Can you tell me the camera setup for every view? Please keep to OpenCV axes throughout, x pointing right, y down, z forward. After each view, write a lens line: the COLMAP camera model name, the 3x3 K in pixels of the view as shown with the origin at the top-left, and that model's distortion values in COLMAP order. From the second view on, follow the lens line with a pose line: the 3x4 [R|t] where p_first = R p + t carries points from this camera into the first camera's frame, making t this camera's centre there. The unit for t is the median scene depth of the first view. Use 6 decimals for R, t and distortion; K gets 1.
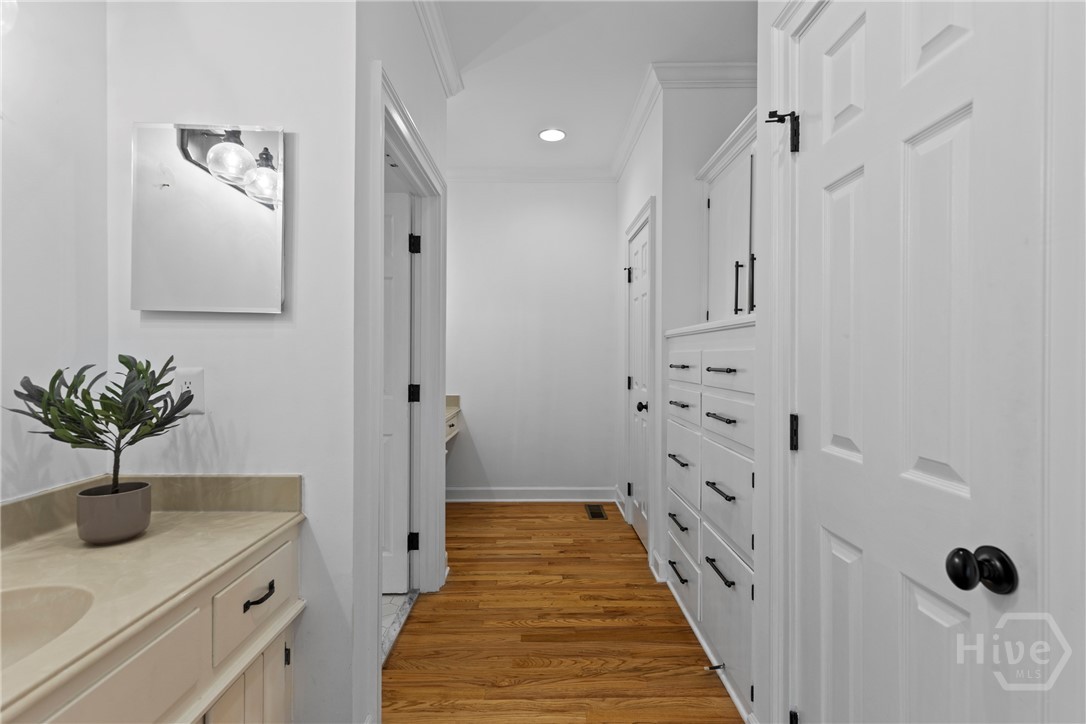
lens RADIAL K [[494.7, 0, 547.2], [0, 494.7, 358.9], [0, 0, 1]] dist [0.011264, 0.000897]
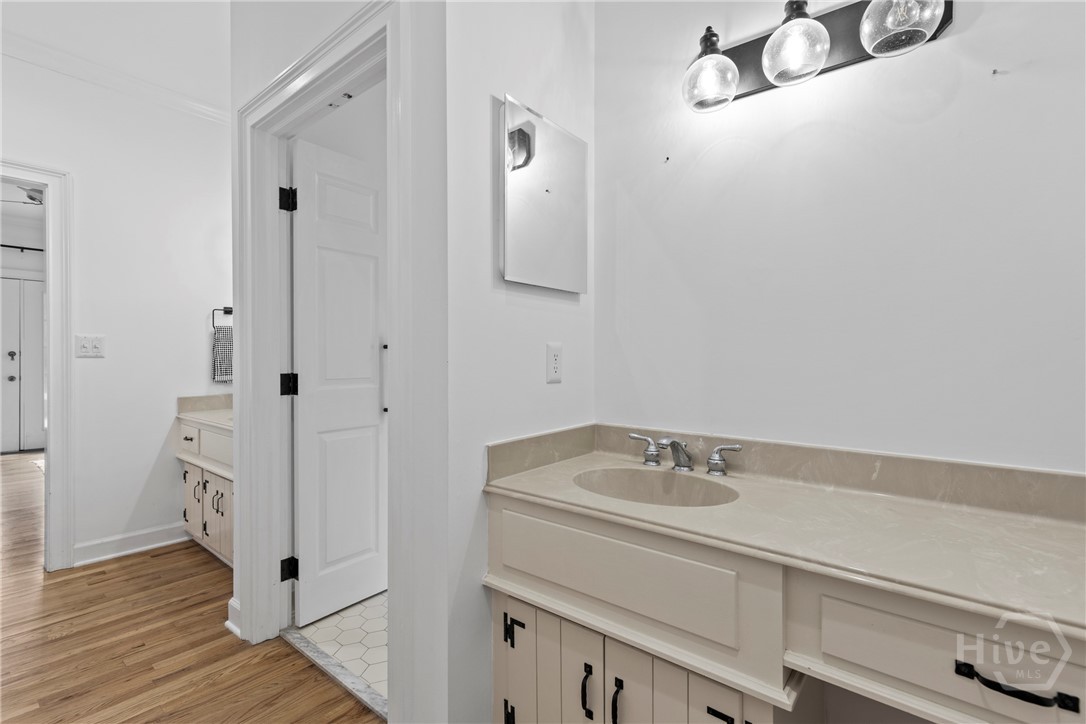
lens RADIAL K [[494.7, 0, 542.3], [0, 494.7, 358.4], [0, 0, 1]] dist [0.011264, 0.000897]
pose [[-0.651185, -0.003320, -0.758912, 0.109202], [-0.008993, 0.999954, 0.003342, 0.032476], [0.758866, 0.009001, -0.651185, 1.963030]]
